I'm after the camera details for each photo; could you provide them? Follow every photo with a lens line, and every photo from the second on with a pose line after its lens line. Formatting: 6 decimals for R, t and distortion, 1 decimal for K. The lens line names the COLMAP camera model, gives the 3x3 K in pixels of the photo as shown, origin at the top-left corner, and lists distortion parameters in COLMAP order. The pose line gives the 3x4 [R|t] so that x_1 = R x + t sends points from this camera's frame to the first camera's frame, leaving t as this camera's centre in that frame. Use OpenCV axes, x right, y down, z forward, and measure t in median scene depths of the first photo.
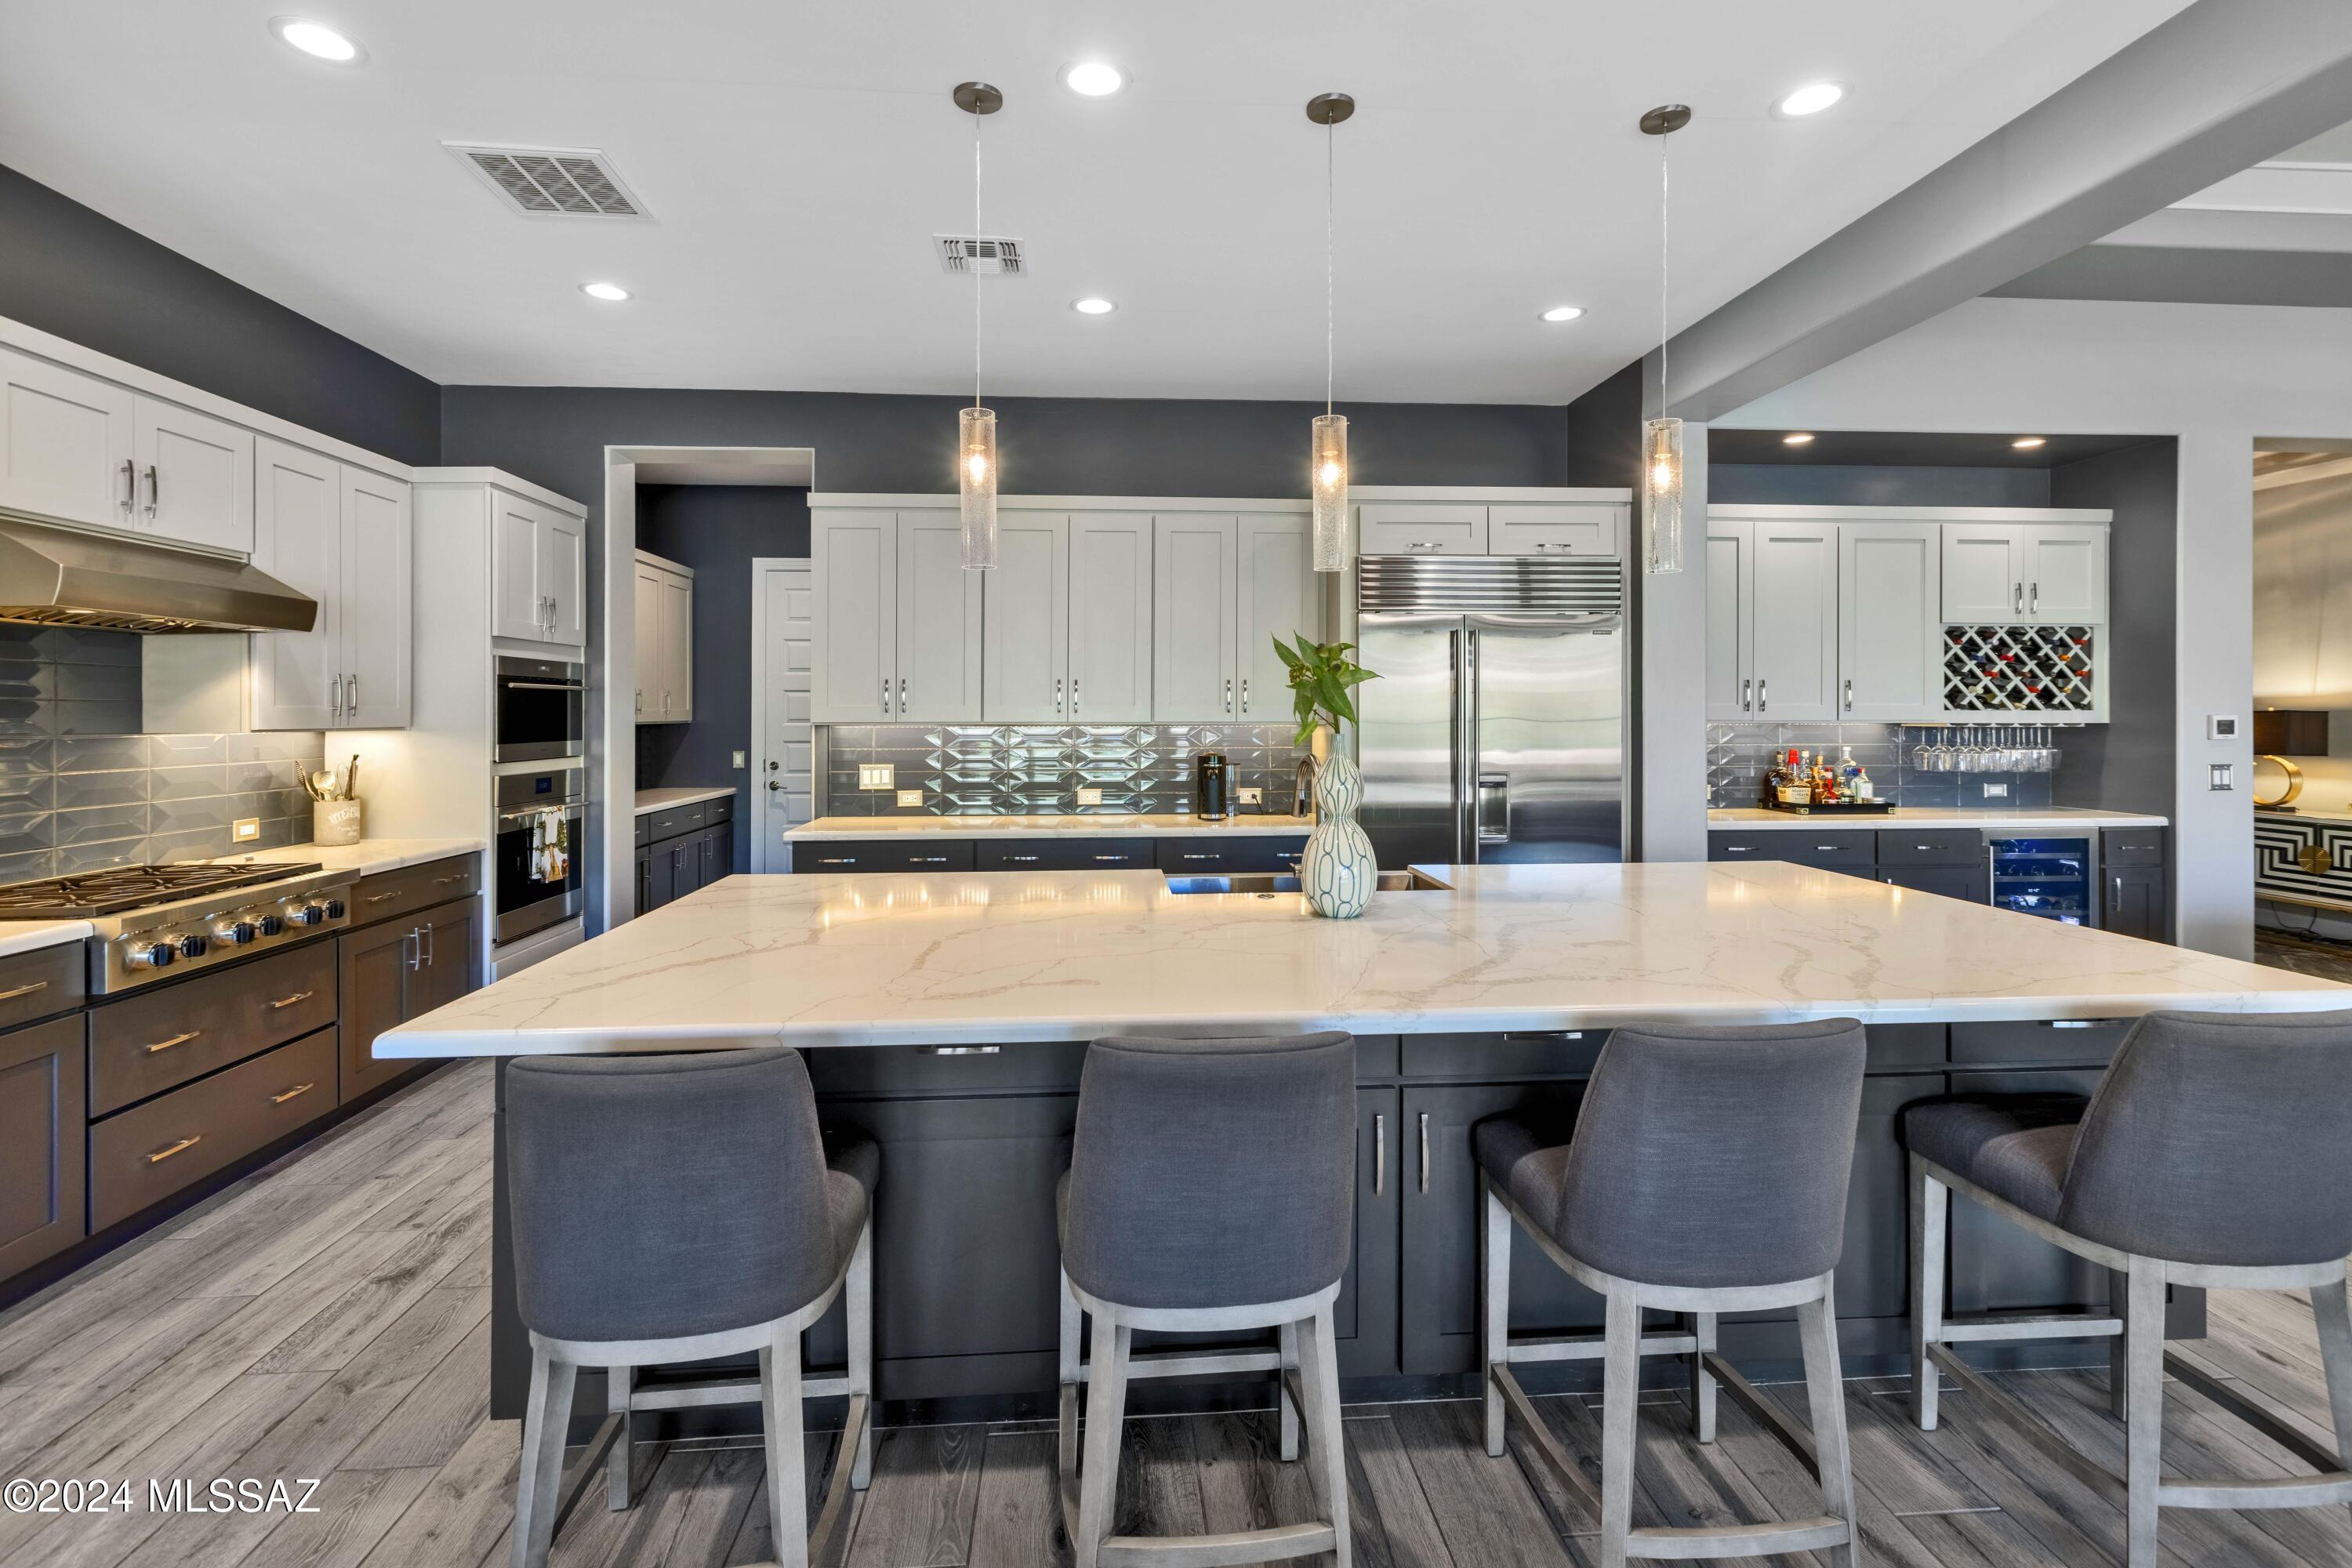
lens RADIAL K [[1119.5, 0, 1176.2], [0, 1119.5, 704.3], [0, 0, 1]] dist [0.024061, -0.003271]
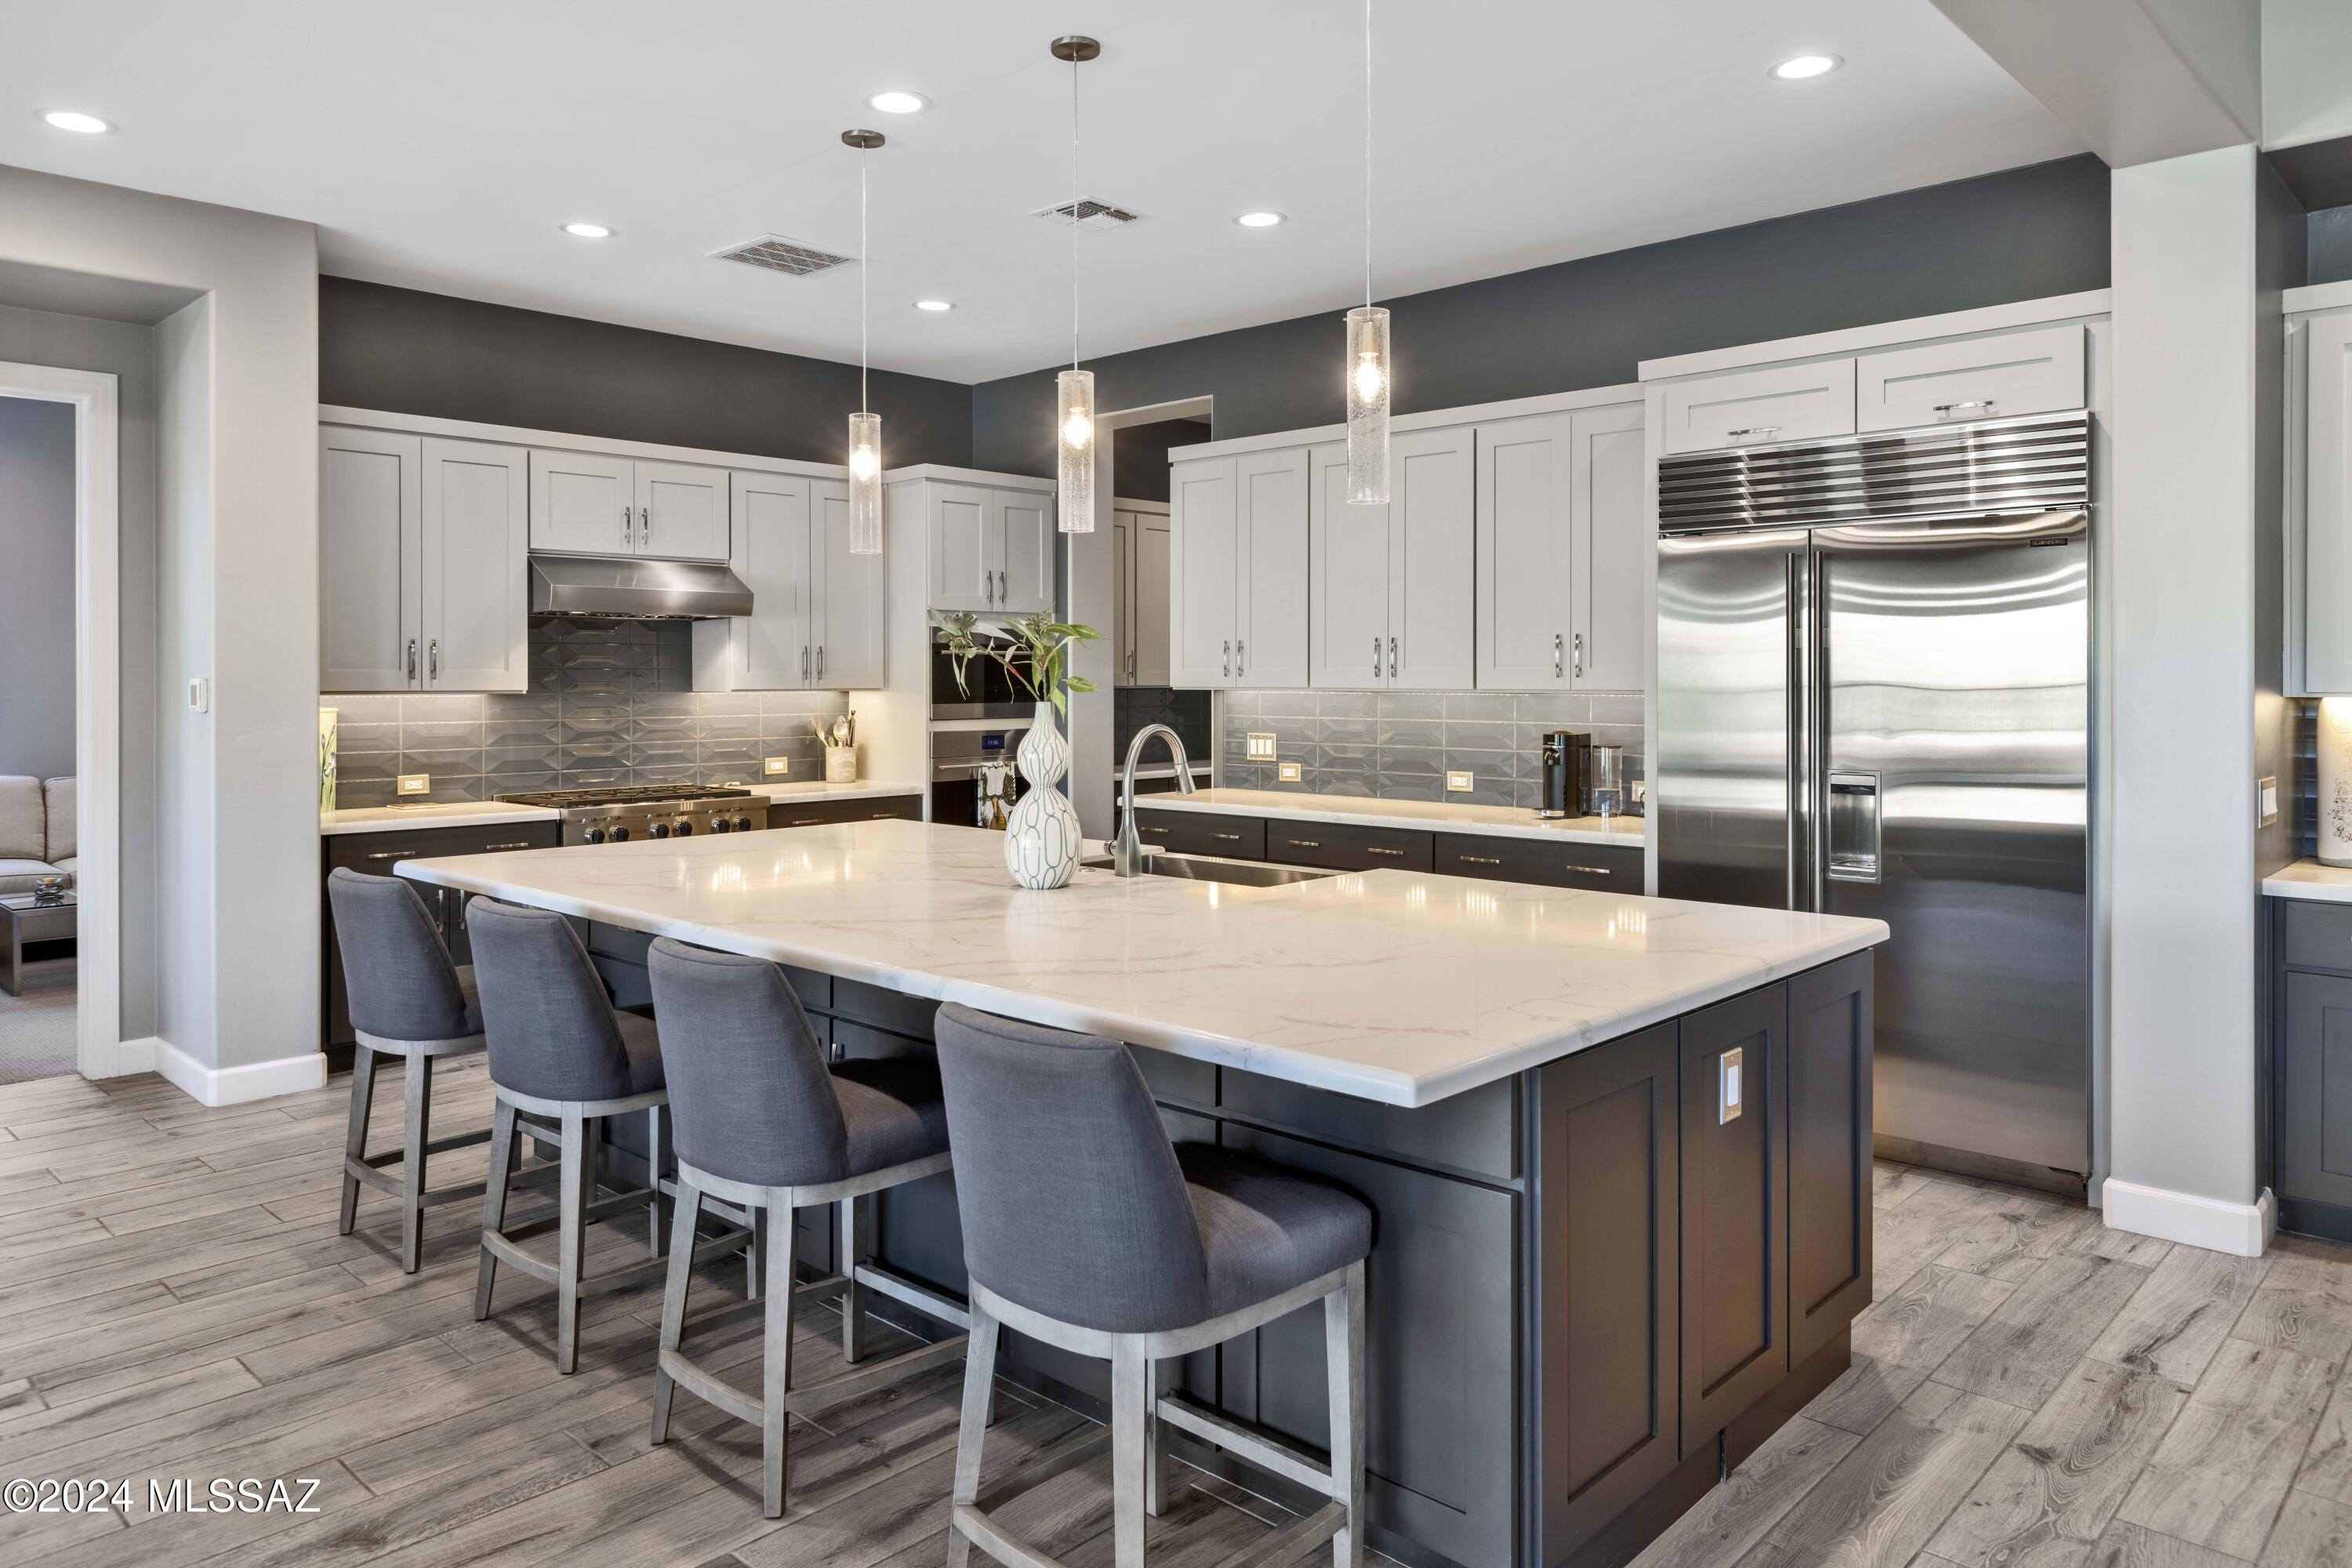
lens RADIAL K [[1598.2, 0, 1161.6], [0, 1598.2, 661.2], [0, 0, 1]] dist [-0.012316, -0.002962]
pose [[0.663530, -0.006389, -0.748122, 0.756777], [0.006074, 0.999977, -0.003152, -0.001460], [0.748125, -0.002453, 0.663553, 0.095171]]
